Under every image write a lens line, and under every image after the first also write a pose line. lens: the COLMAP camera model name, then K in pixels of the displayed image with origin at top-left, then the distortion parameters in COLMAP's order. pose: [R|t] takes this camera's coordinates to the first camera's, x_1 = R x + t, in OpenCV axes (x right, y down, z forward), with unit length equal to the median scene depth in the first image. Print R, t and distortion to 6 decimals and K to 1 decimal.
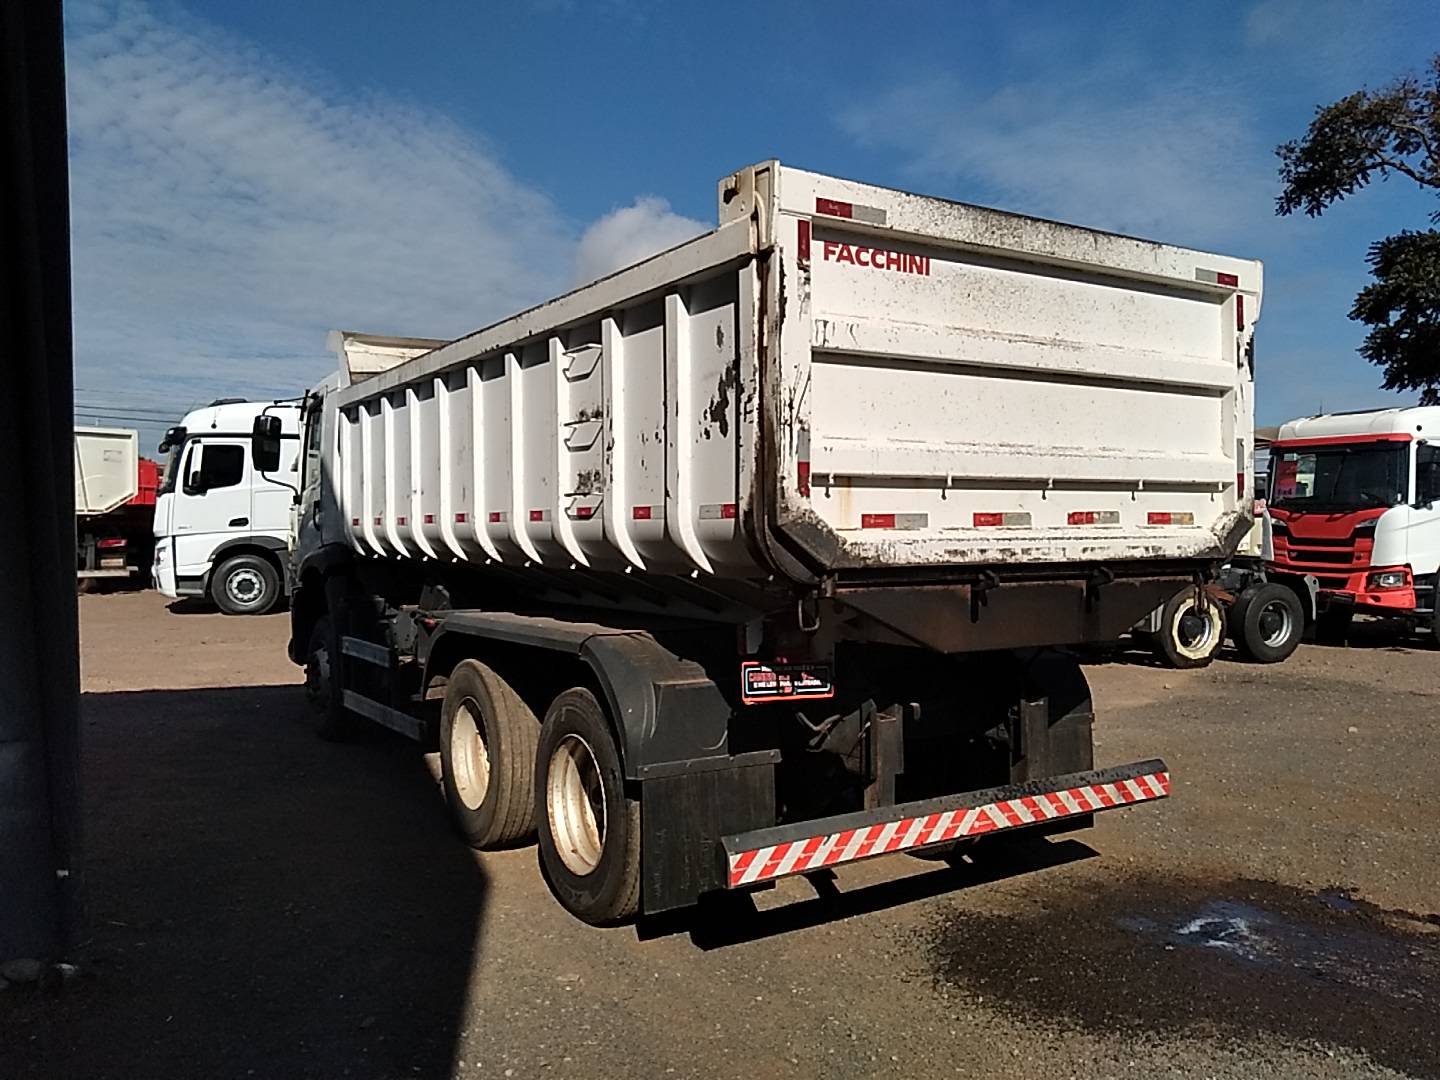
lens RADIAL K [[1151.8, 0, 714.9], [0, 1151.8, 540.2], [0, 0, 1]] dist [0.004985, -0.038367]
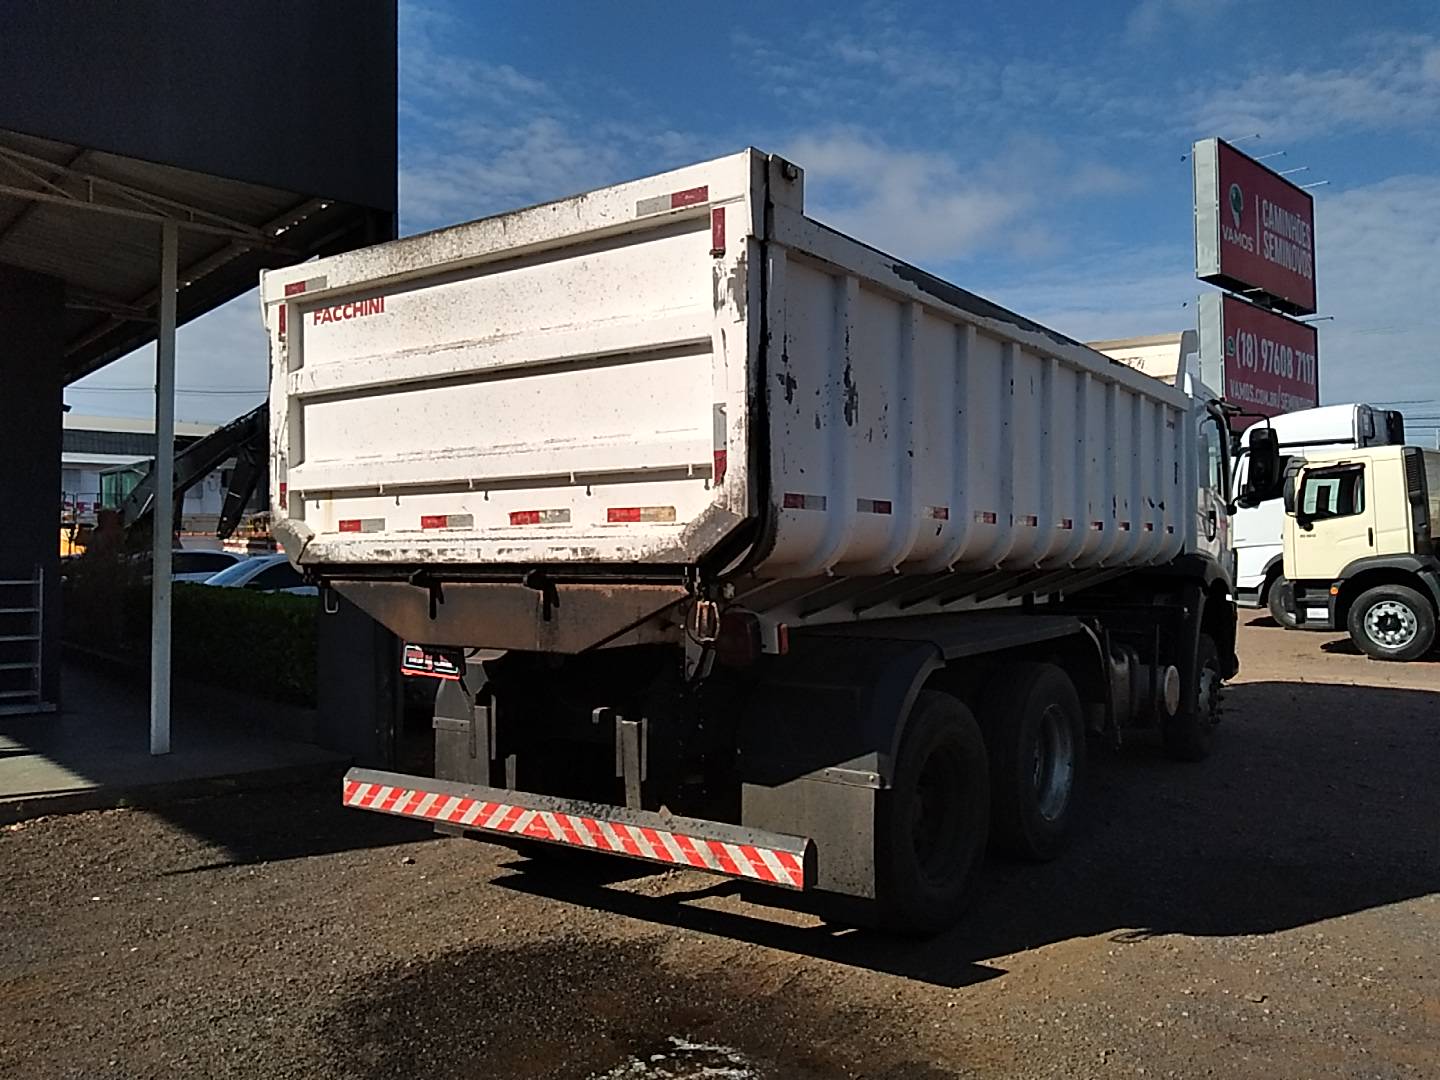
lens RADIAL K [[1151.8, 0, 717.3], [0, 1151.8, 541.3], [0, 0, 1]] dist [0.004985, -0.038367]
pose [[0.387095, -0.007354, -0.922010, 1.286717], [-0.004579, 0.999941, -0.009898, 0.009033], [0.922028, 0.008054, 0.387038, 0.807761]]
